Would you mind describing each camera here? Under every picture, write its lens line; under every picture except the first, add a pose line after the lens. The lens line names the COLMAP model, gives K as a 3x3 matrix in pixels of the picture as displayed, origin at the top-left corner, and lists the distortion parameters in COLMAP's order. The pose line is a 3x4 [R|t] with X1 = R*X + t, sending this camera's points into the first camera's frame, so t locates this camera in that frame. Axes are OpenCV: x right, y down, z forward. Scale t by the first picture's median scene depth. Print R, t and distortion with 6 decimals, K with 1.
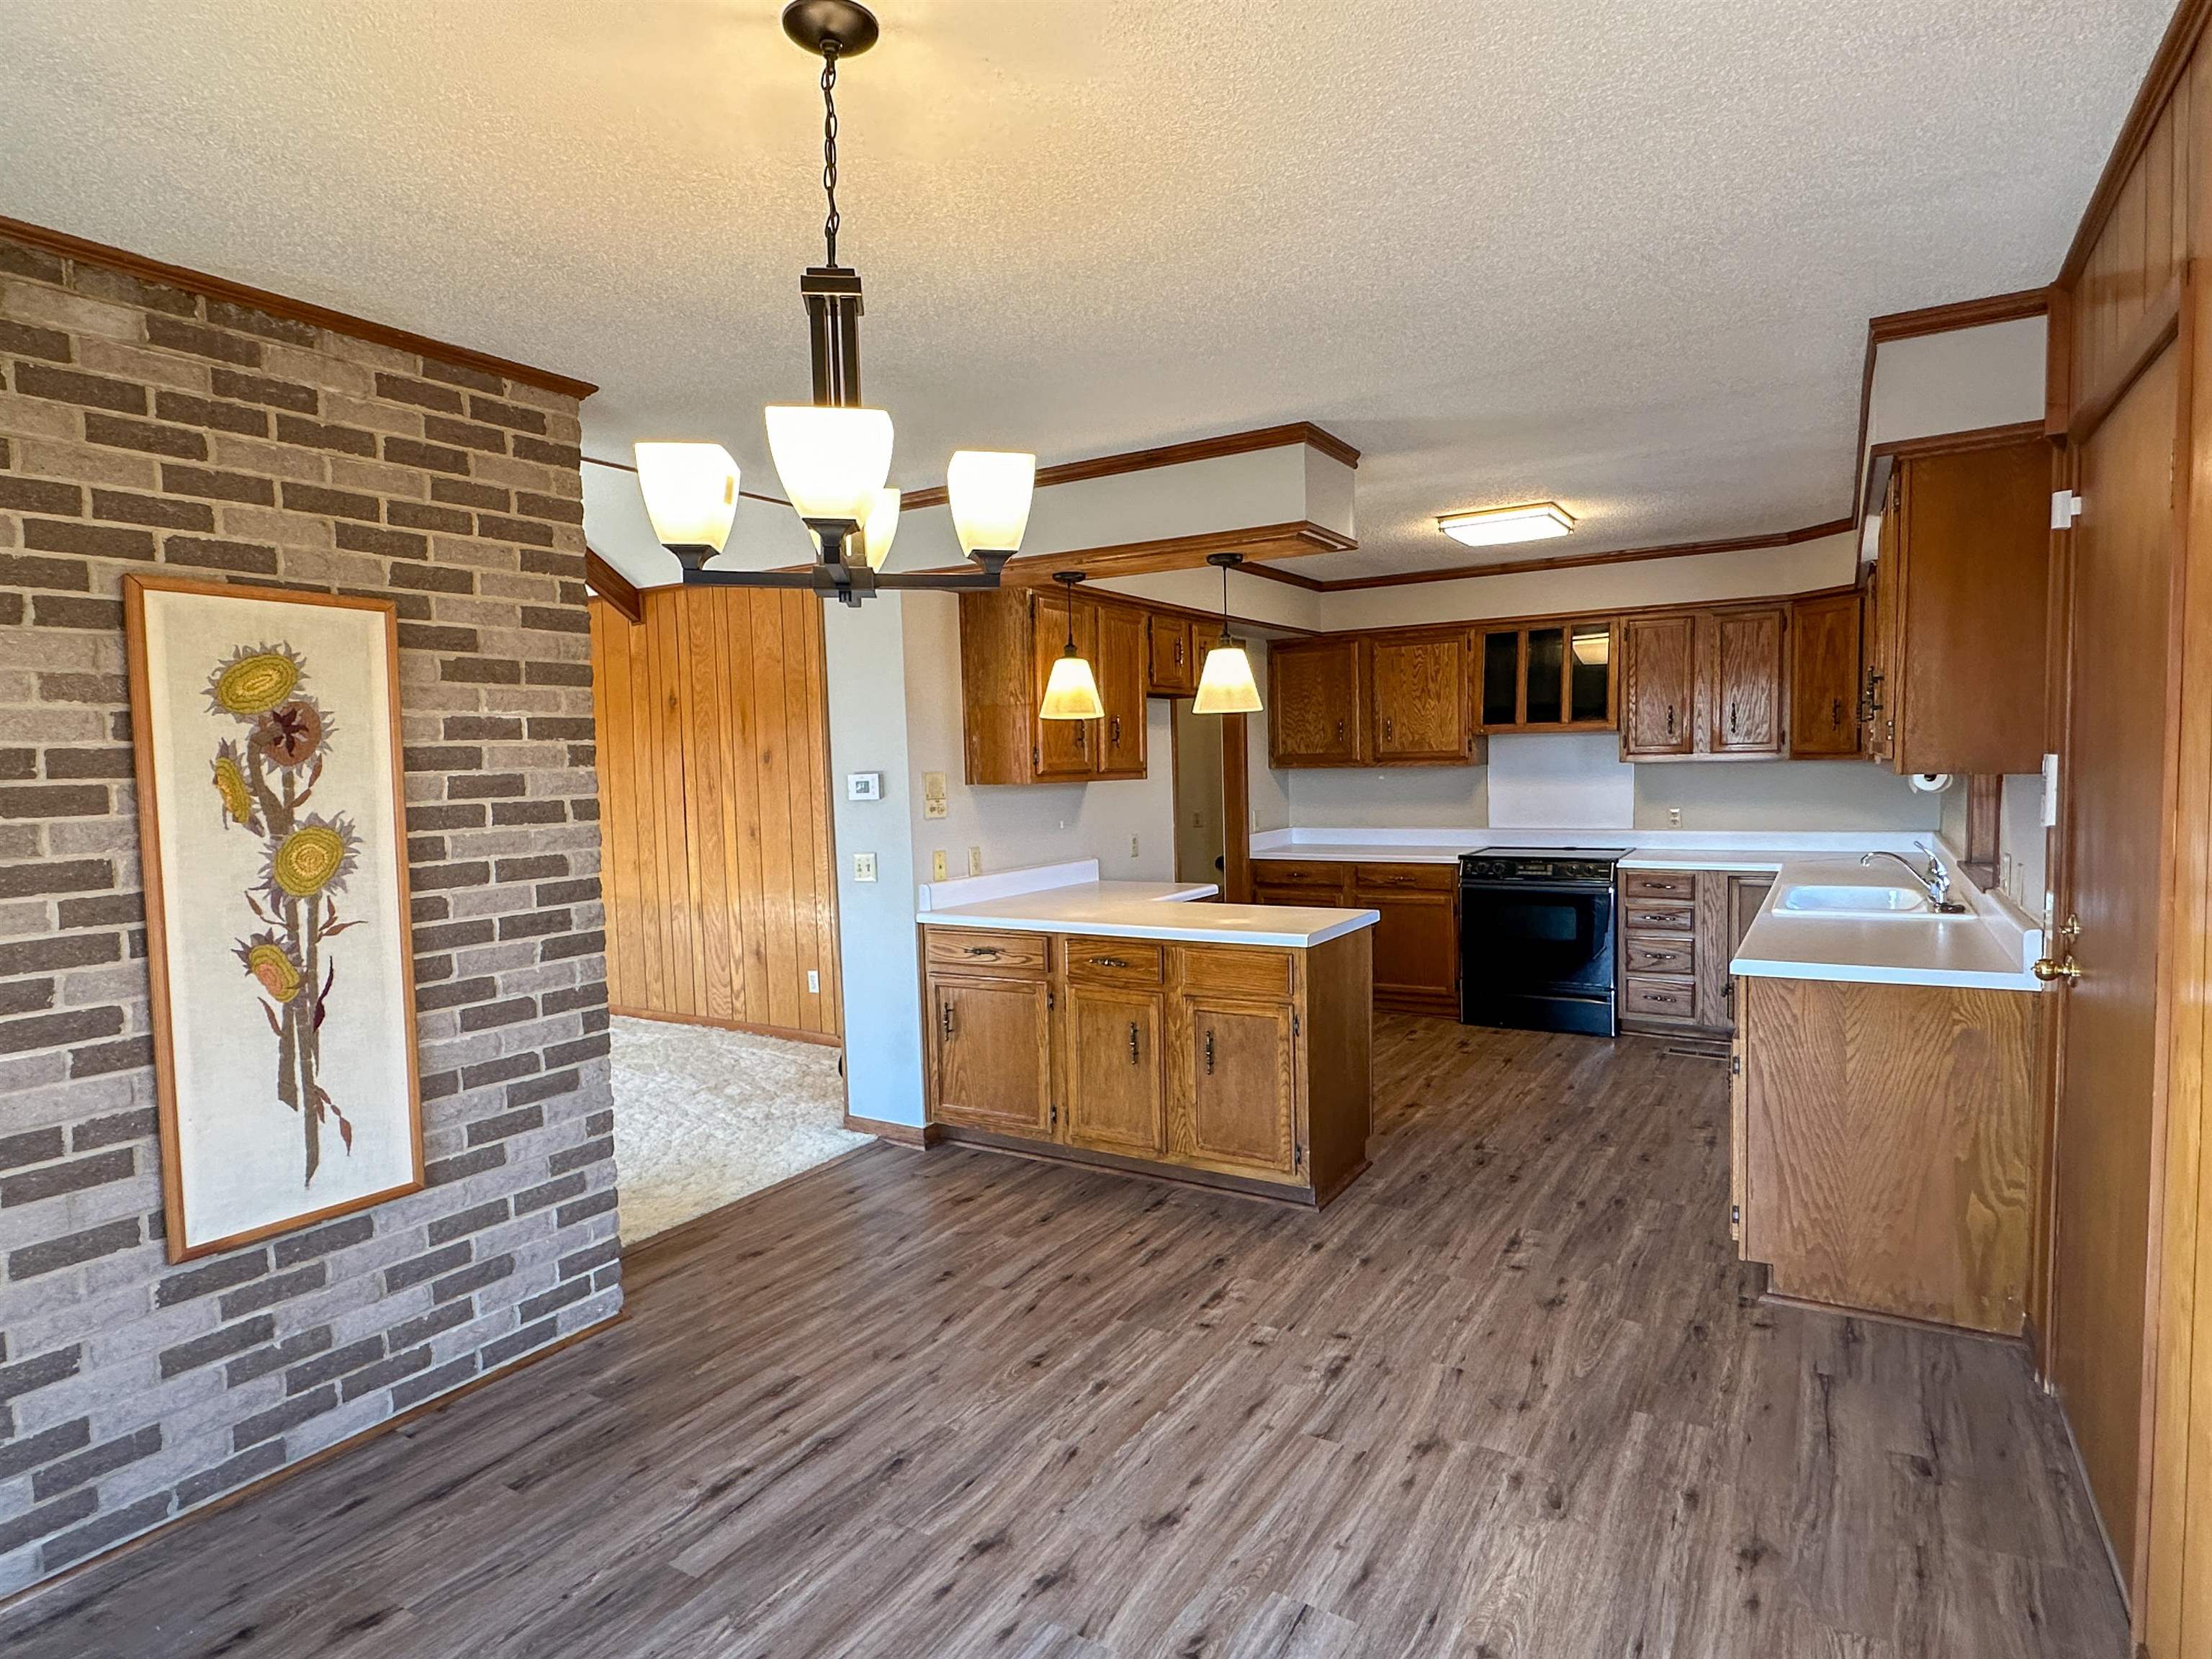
lens RADIAL K [[1209.9, 0, 1091.3], [0, 1209.9, 833.8], [0, 0, 1]] dist [-0.002136, 0.001593]
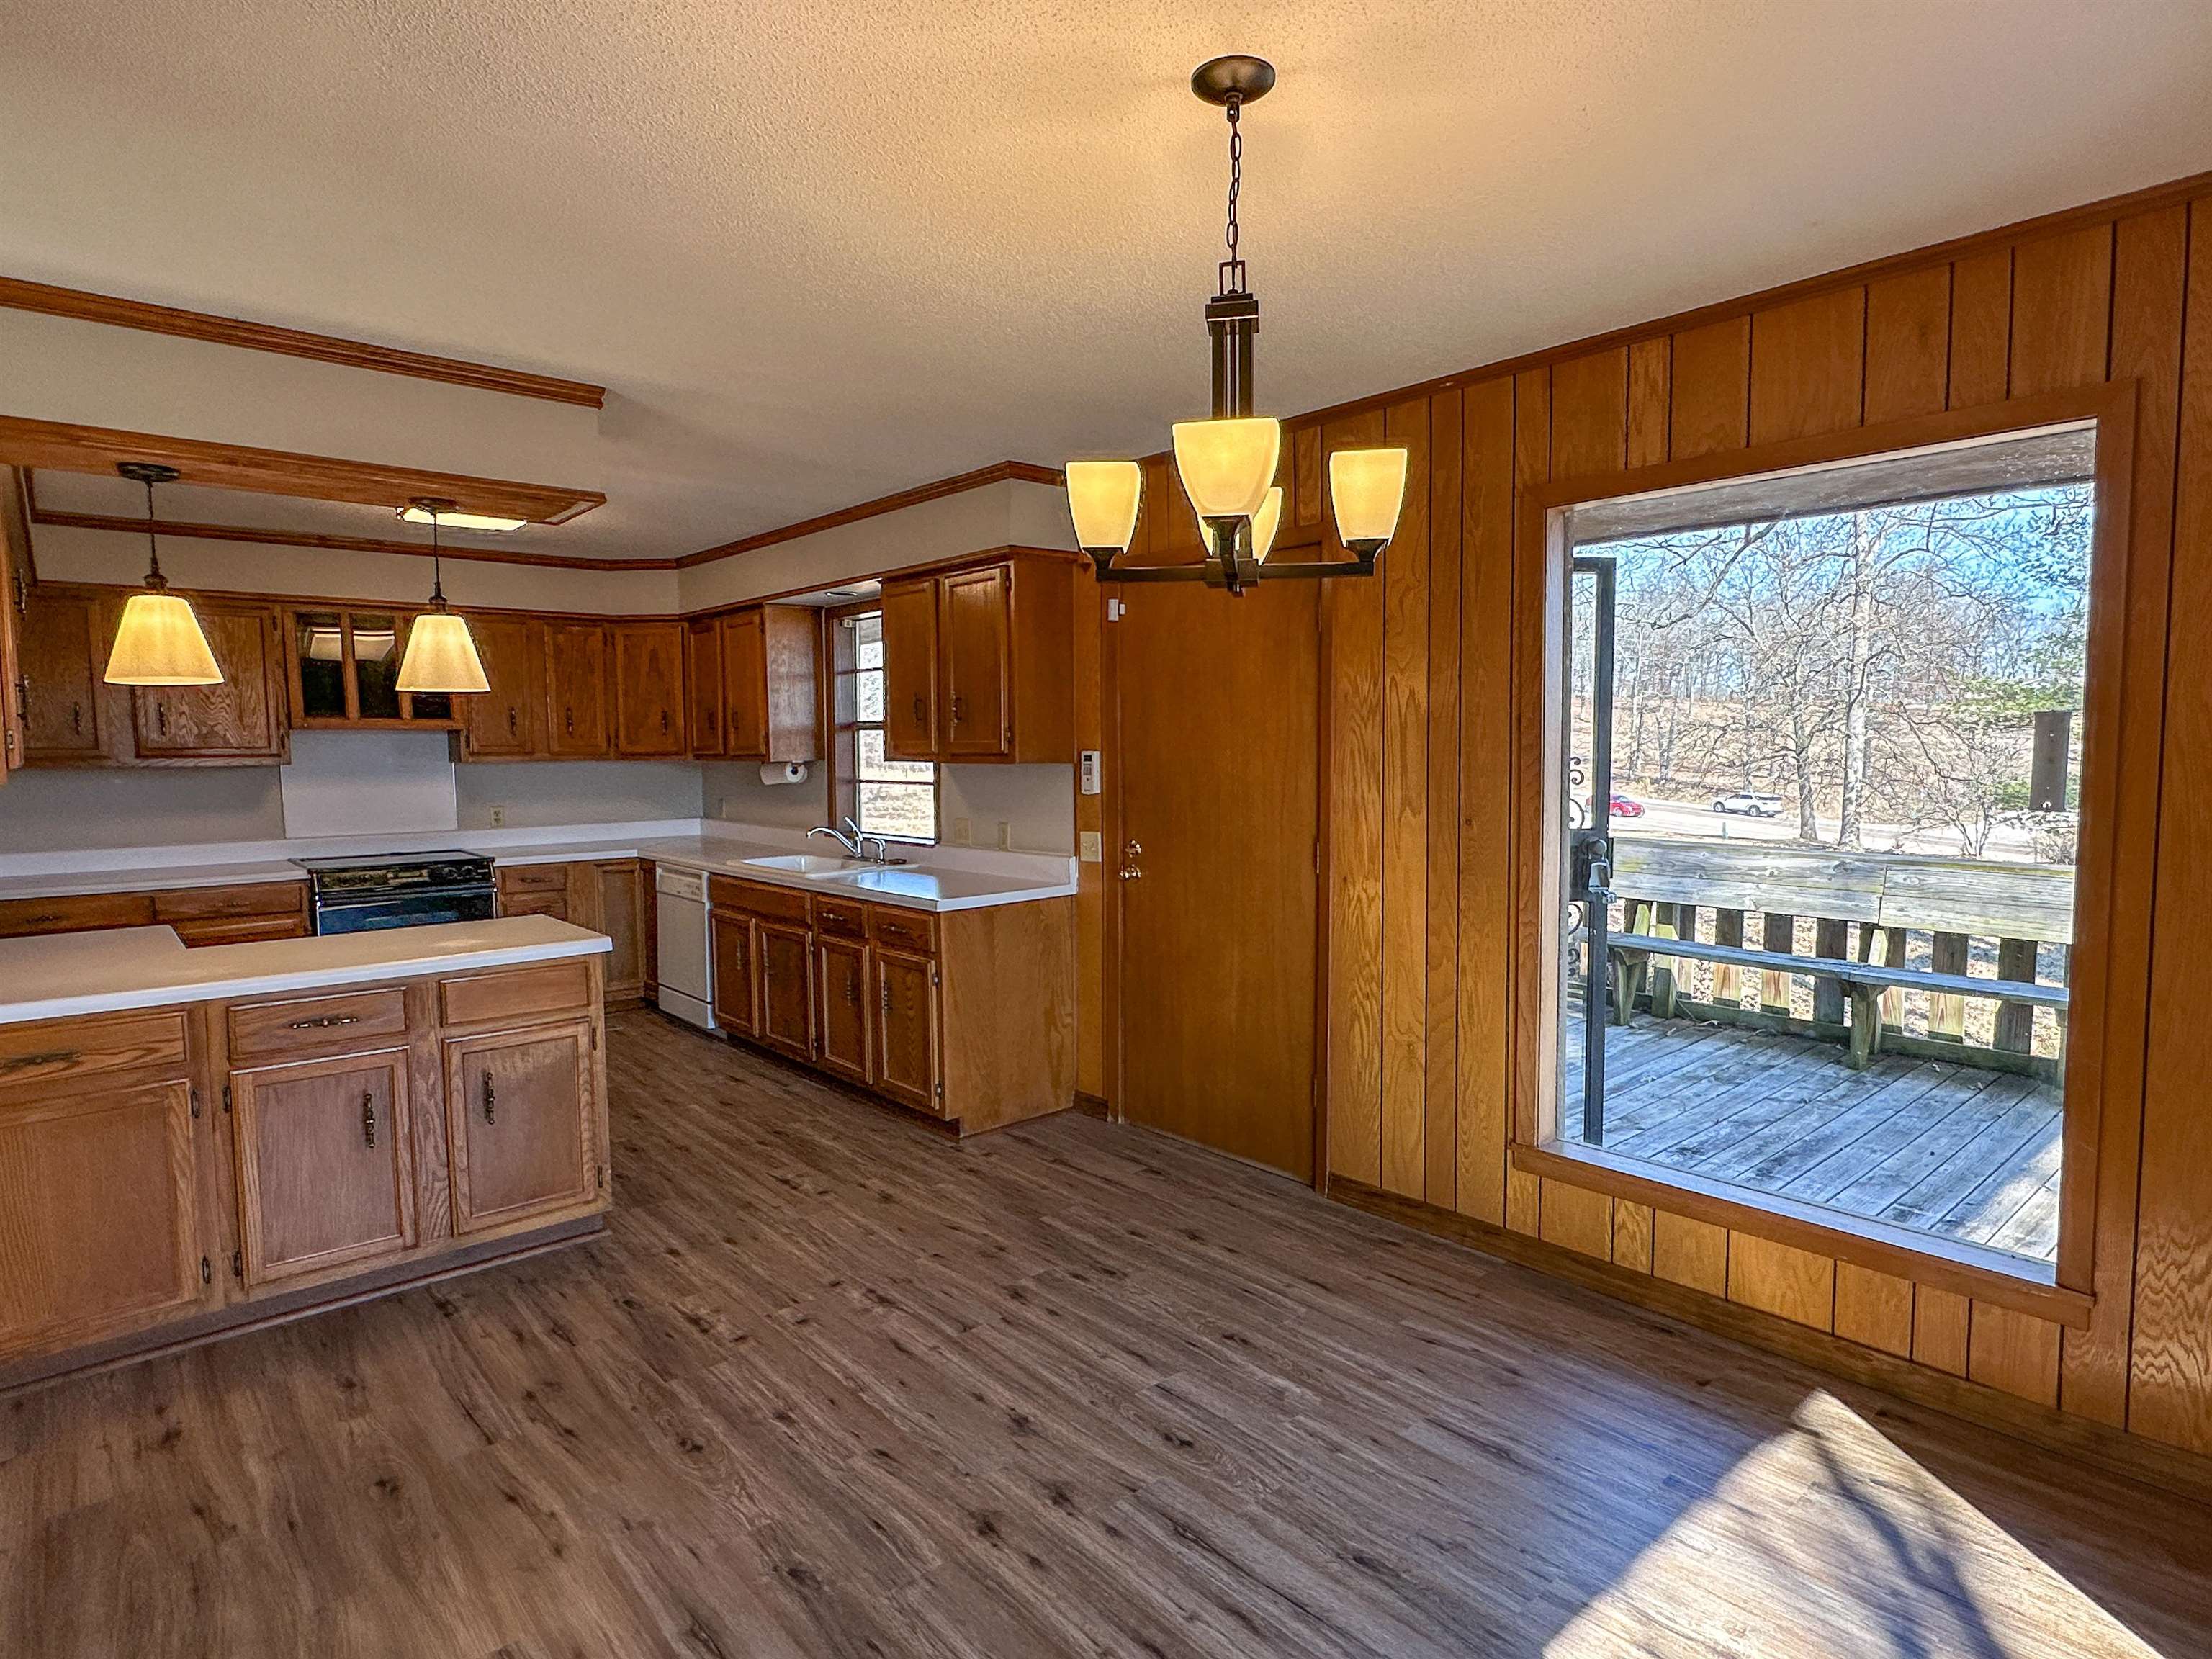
lens RADIAL K [[1209.9, 0, 1100.8], [0, 1209.9, 832.4], [0, 0, 1]] dist [-0.002136, 0.001593]
pose [[0.289667, -0.049500, 0.955847, -0.637219], [0.059635, 0.997655, 0.033593, -0.006449], [-0.955268, 0.047271, 0.291940, 0.383595]]
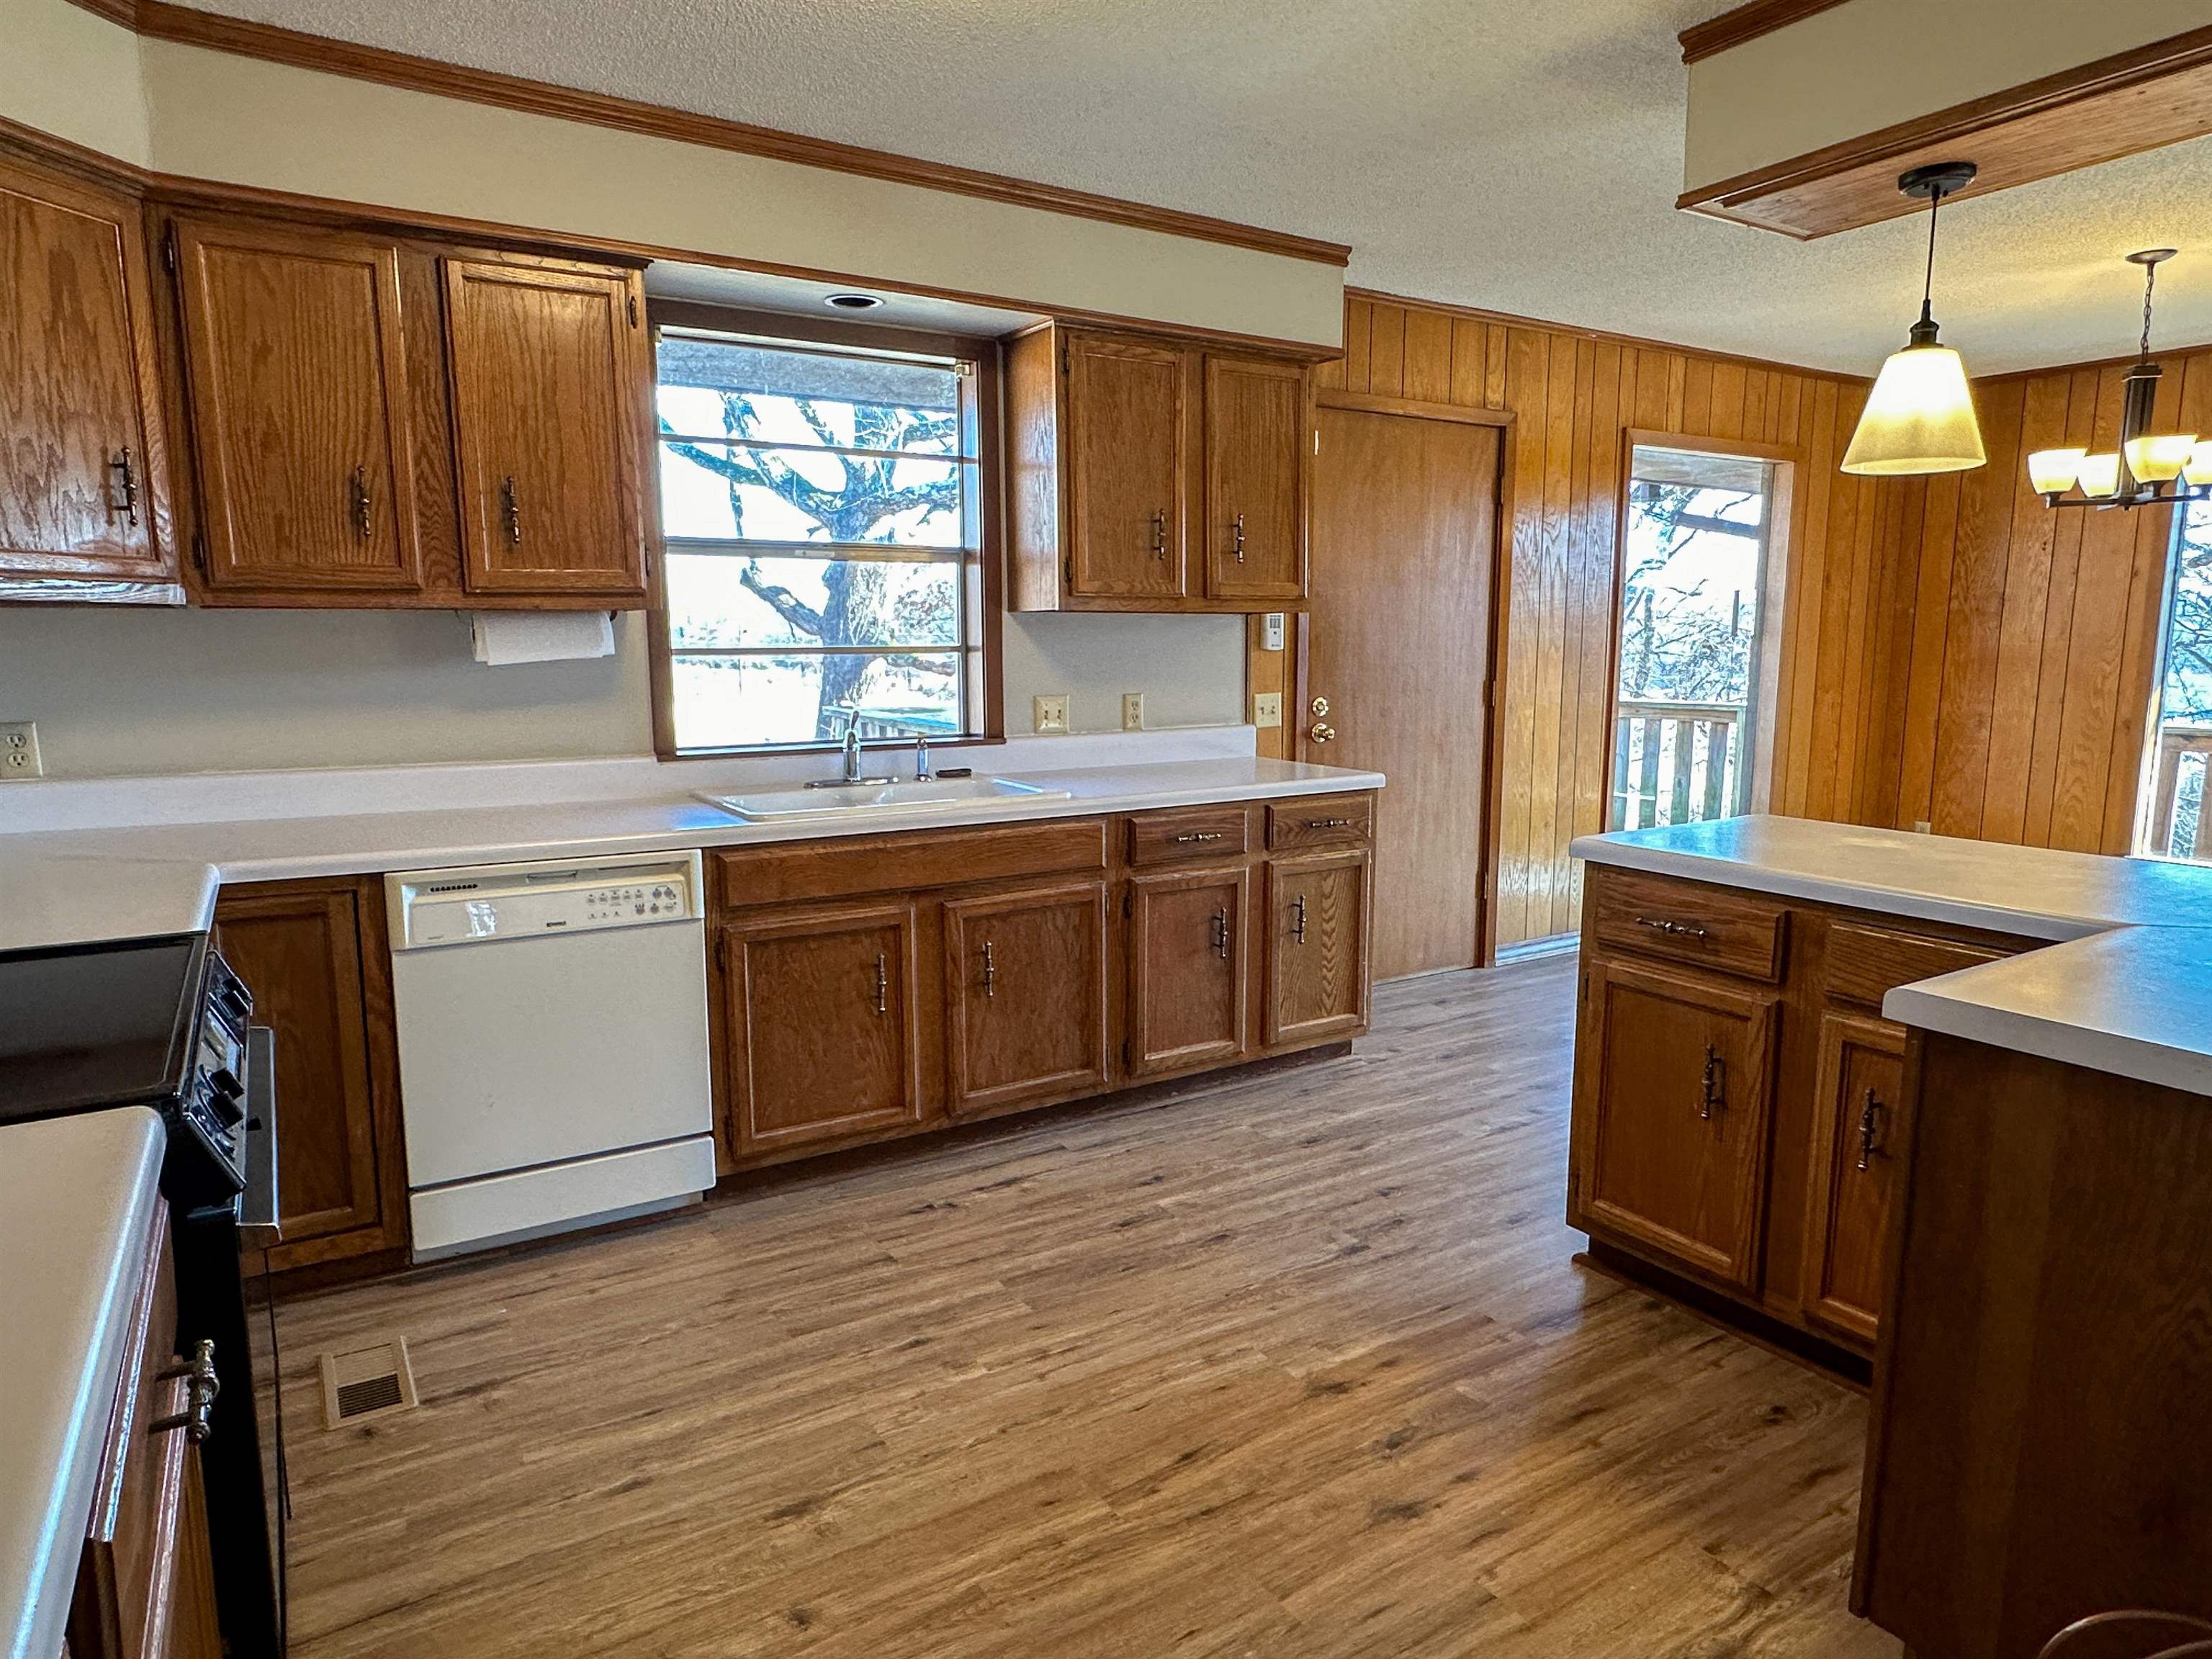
lens RADIAL K [[1331.4, 0, 1111.0], [0, 1331.4, 828.7], [0, 0, 1]] dist [-0.006716, 0.000197]
pose [[-0.901324, -0.035622, 0.431678, 0.199495], [0.051359, 0.980793, 0.188170, -0.082208], [-0.430090, 0.191773, -0.882182, 1.991048]]
